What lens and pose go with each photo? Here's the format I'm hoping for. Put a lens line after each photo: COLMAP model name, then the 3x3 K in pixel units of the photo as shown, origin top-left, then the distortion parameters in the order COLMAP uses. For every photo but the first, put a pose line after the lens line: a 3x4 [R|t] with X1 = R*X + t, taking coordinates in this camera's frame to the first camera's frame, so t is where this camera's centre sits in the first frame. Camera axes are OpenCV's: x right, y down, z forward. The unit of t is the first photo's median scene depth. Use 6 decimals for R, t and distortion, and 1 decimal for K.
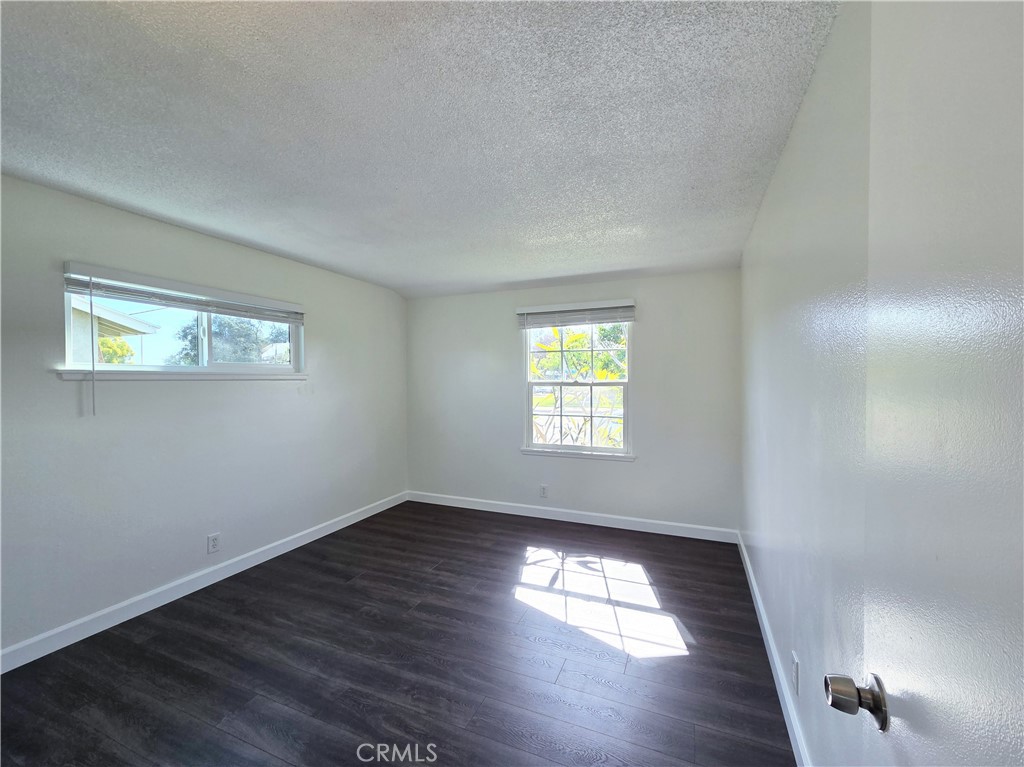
lens RADIAL K [[424.1, 0, 508.1], [0, 424.1, 385.4], [0, 0, 1]] dist [0.002776, 0.000473]
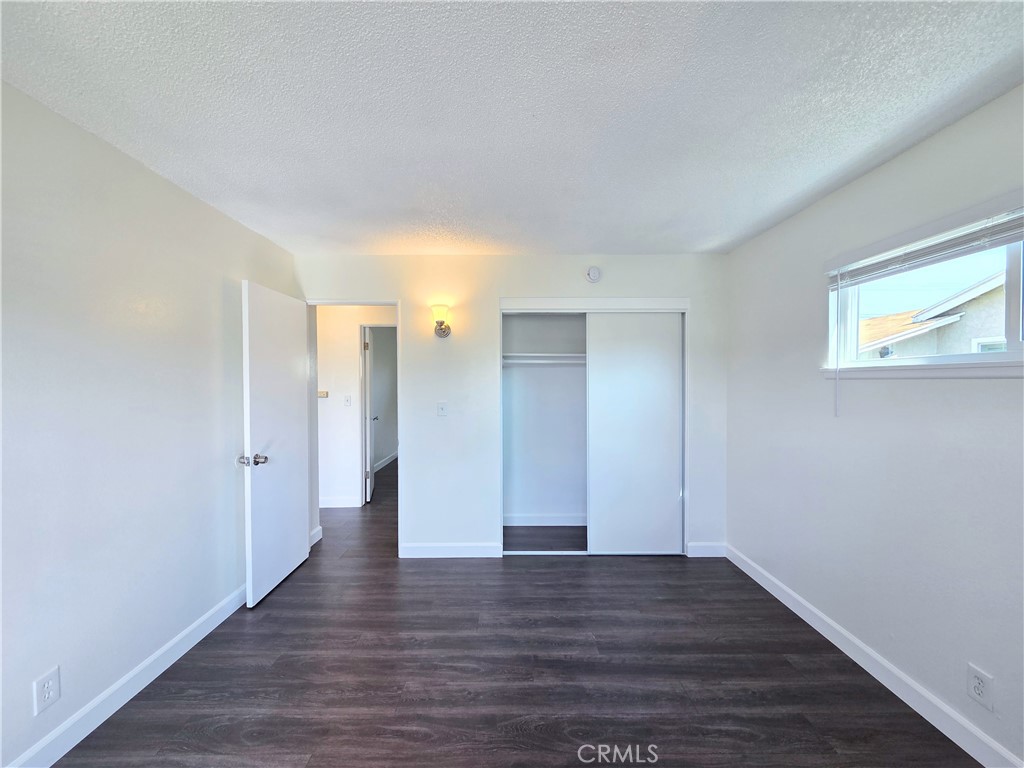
lens RADIAL K [[420.9, 0, 508.3], [0, 420.9, 387.3], [0, 0, 1]] dist [0.003141, -0.000444]
pose [[-0.916446, 0.012738, -0.399955, 0.066340], [0.002013, 0.999627, 0.027225, -0.019716], [0.400152, 0.024145, -0.916131, 1.552573]]
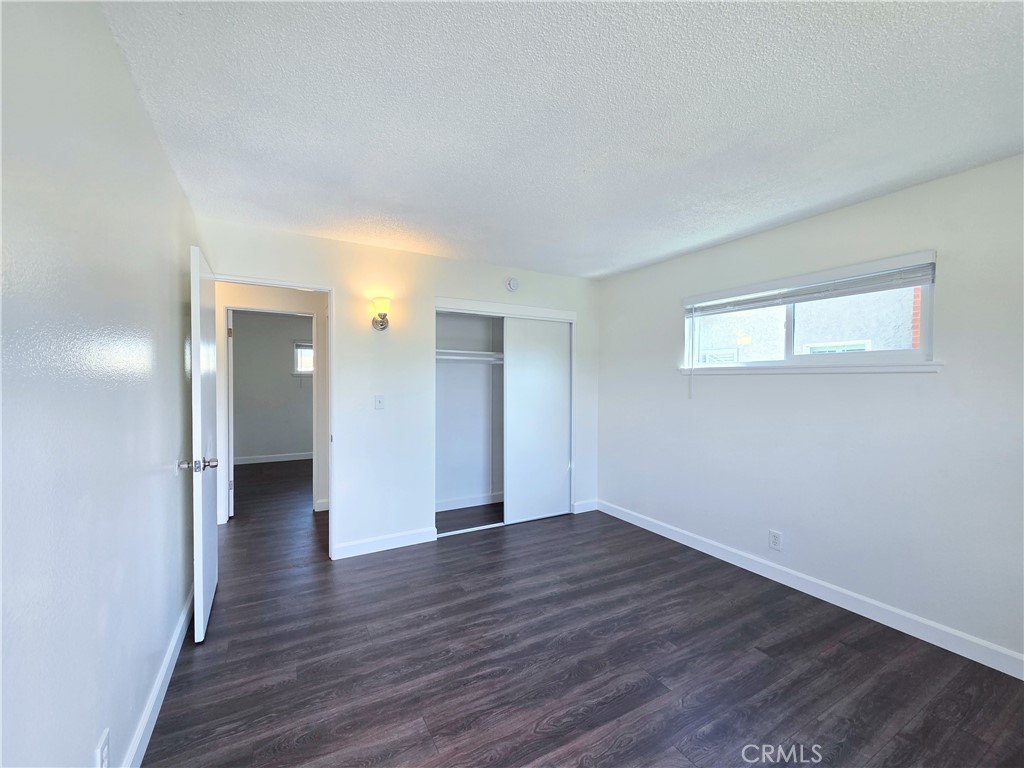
lens RADIAL K [[420.9, 0, 508.3], [0, 420.9, 387.3], [0, 0, 1]] dist [0.003141, -0.000444]
pose [[-0.603992, 0.015918, -0.796831, 0.566618], [-0.011283, 0.999530, 0.028519, -0.003254], [0.796911, 0.026216, -0.603528, 1.362983]]
